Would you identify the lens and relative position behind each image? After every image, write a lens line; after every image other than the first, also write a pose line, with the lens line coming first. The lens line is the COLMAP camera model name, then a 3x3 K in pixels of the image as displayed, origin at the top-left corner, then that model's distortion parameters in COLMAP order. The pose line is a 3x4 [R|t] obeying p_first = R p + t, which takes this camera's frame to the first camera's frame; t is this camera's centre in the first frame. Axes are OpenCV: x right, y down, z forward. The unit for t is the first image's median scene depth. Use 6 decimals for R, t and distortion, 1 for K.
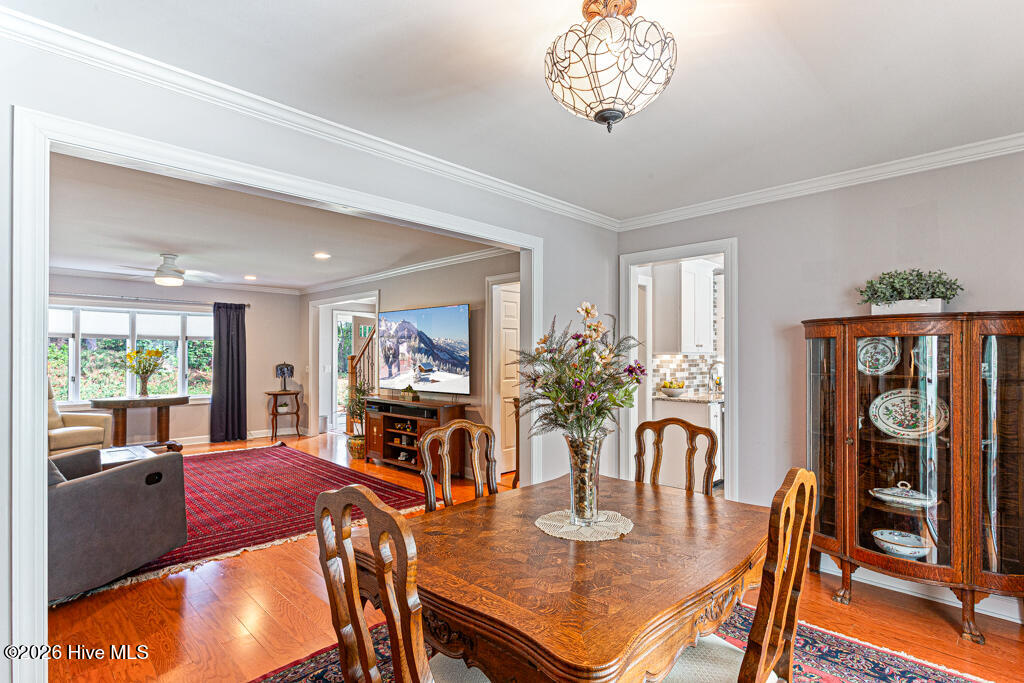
lens RADIAL K [[493.1, 0, 511.3], [0, 493.1, 349.5], [0, 0, 1]] dist [0.003907, 0.001761]
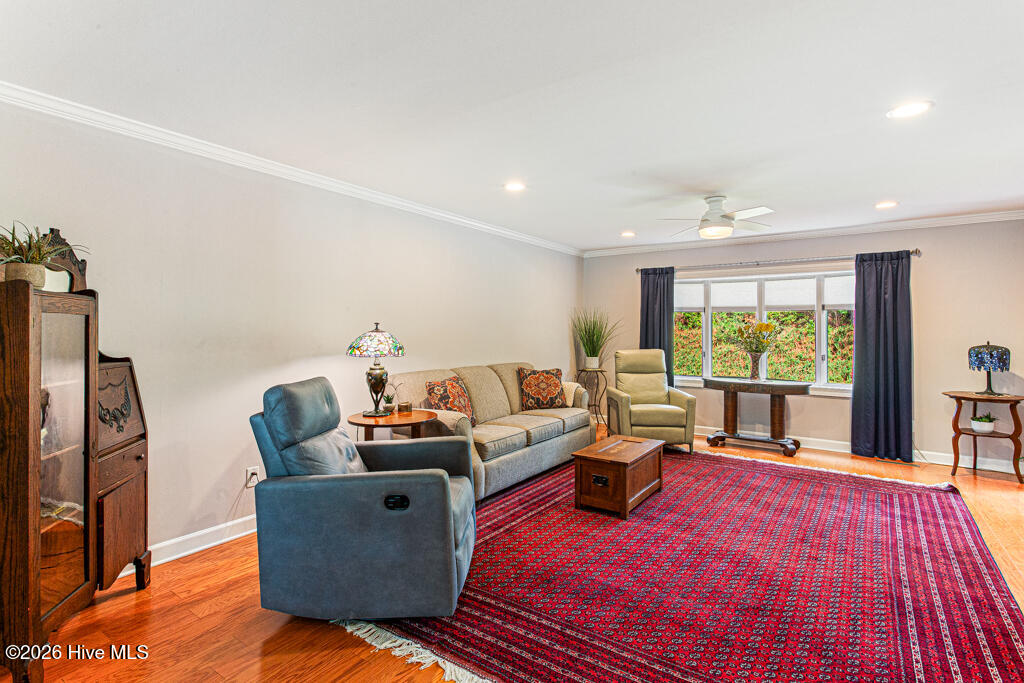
lens RADIAL K [[493.1, 0, 509.1], [0, 493.1, 330.7], [0, 0, 1]] dist [0.003907, 0.001761]
pose [[0.180007, 0.003054, -0.983661, -0.000965], [0.008083, 0.999957, 0.004584, 0.005689], [0.983632, -0.008776, 0.179974, 0.415198]]
